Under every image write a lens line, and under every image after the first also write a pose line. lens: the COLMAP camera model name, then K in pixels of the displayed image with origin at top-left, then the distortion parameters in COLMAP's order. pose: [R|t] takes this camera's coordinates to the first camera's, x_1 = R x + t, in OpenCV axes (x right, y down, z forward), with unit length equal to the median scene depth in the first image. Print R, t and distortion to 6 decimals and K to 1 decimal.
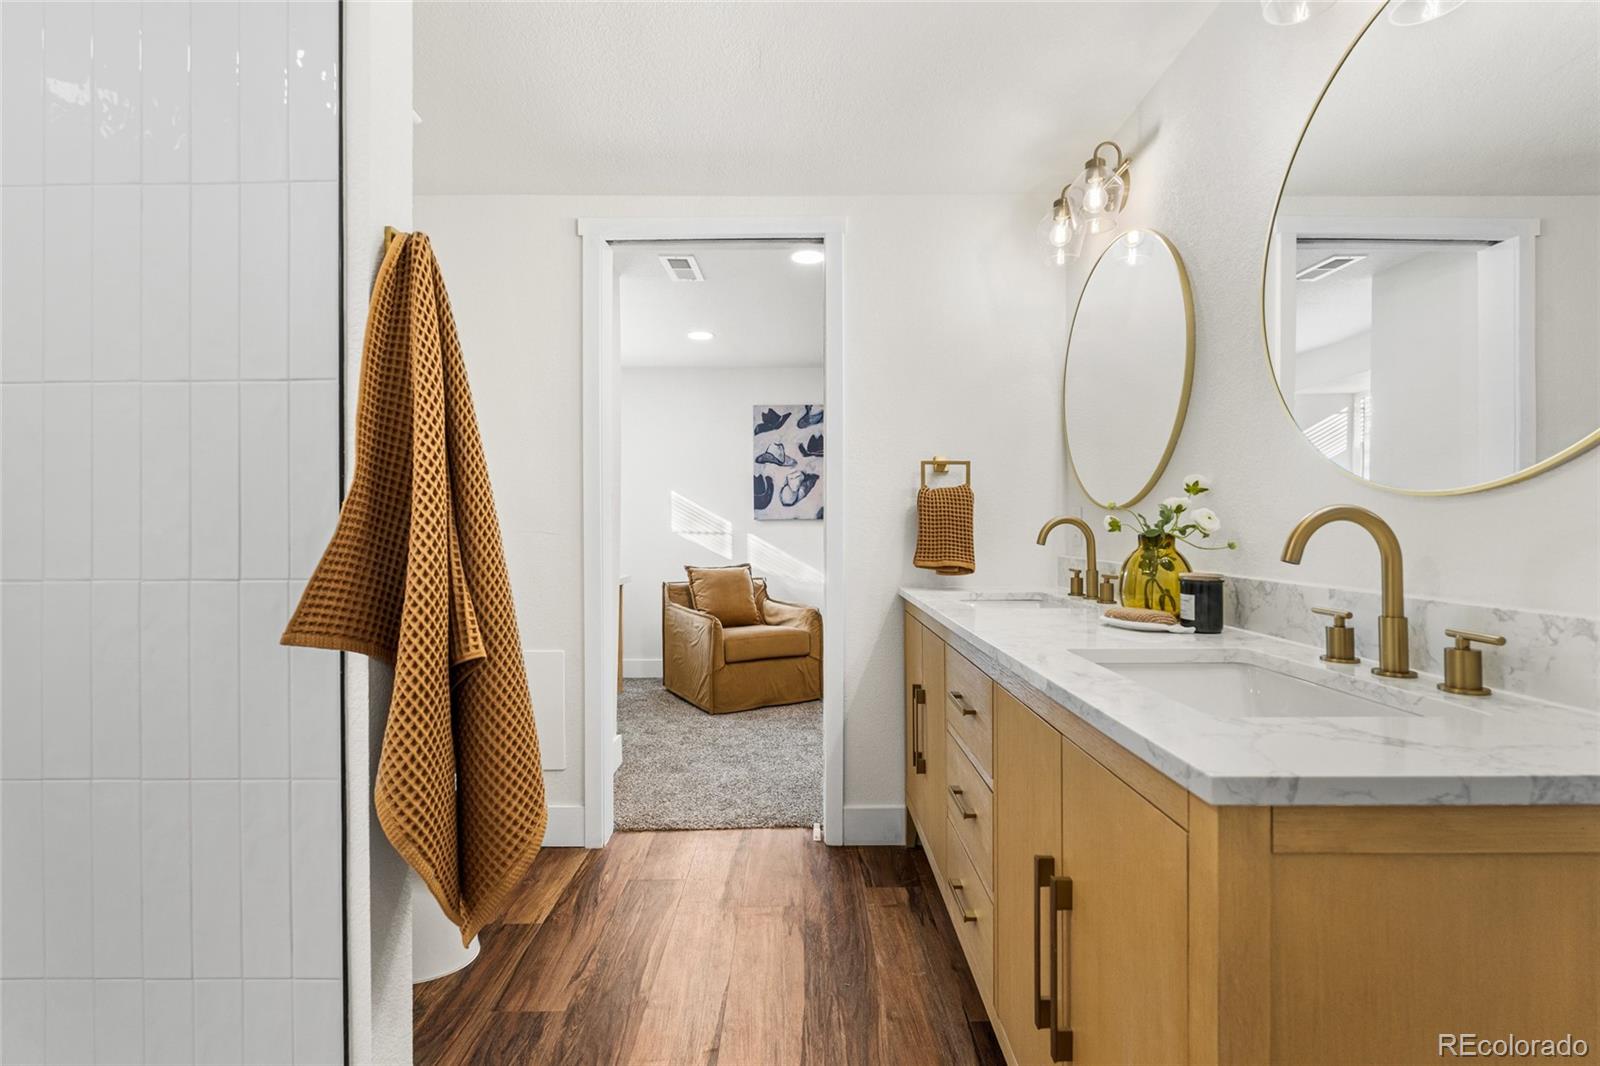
lens RADIAL K [[709.8, 0, 794.7], [0, 709.8, 520.1], [0, 0, 1]] dist [-0.002973, 0.000727]
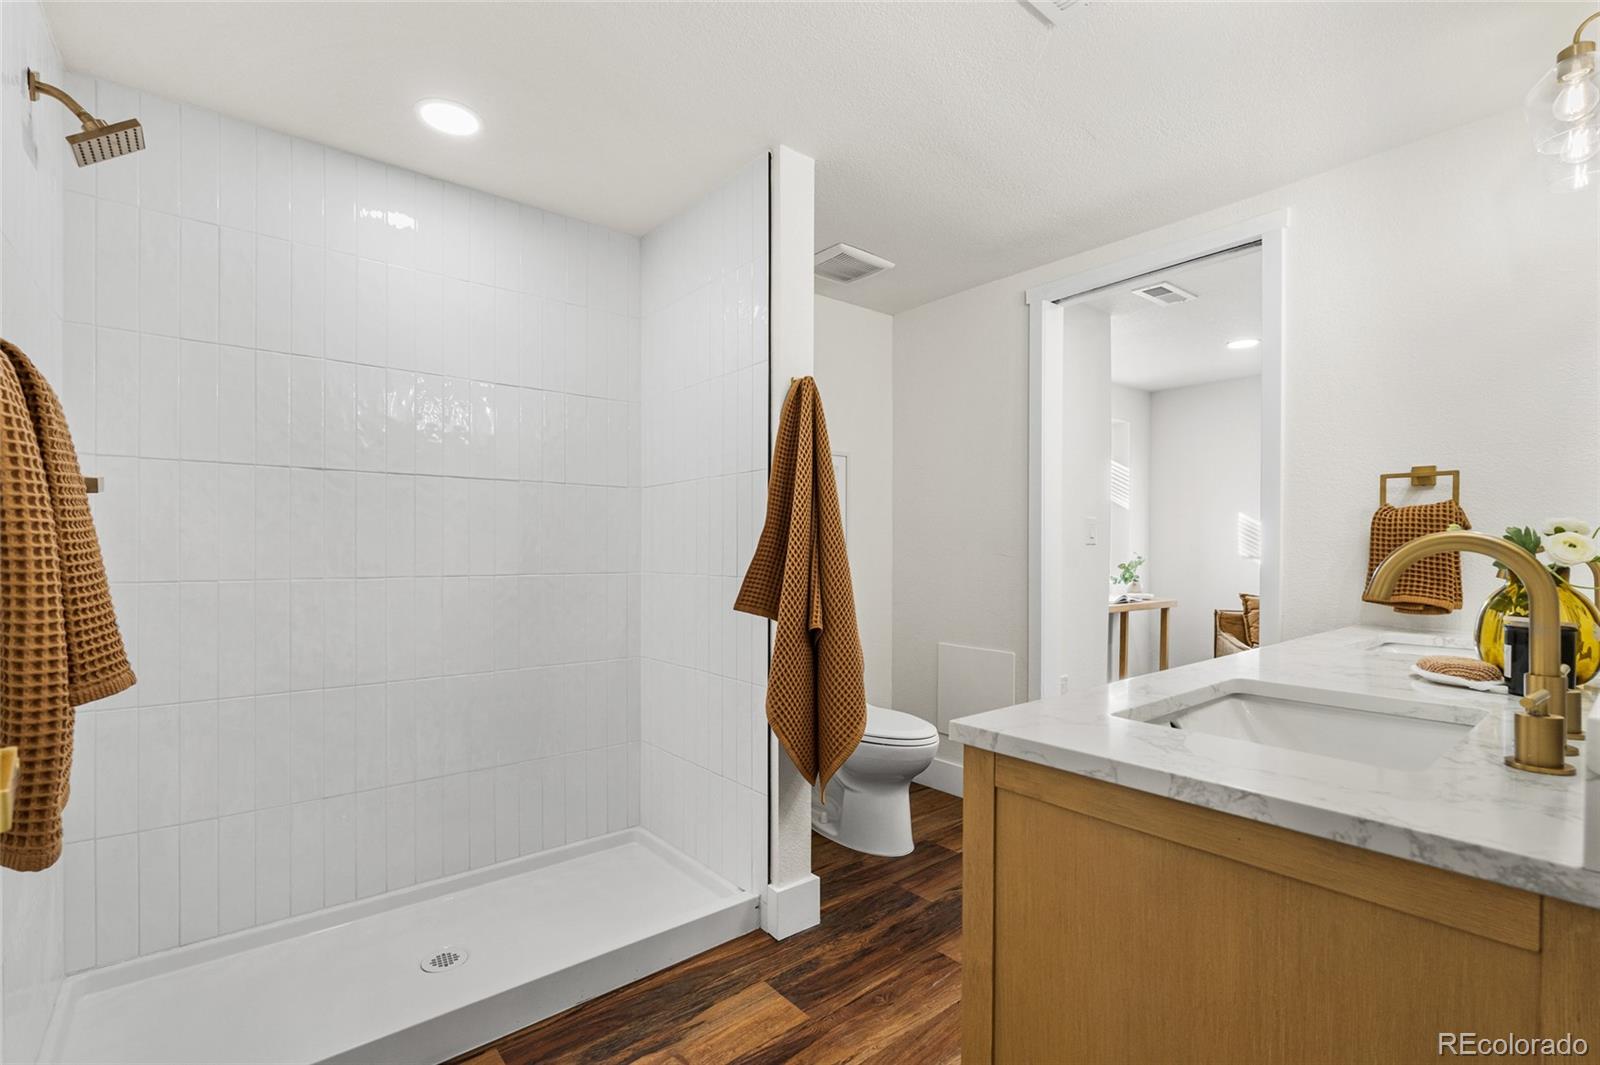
lens RADIAL K [[709.8, 0, 807.4], [0, 709.8, 547.8], [0, 0, 1]] dist [-0.002973, 0.000727]
pose [[0.647600, 0.004386, -0.761968, 0.588600], [0.001205, 0.999976, 0.006780, -0.006293], [0.761980, -0.005309, 0.647579, -0.078110]]
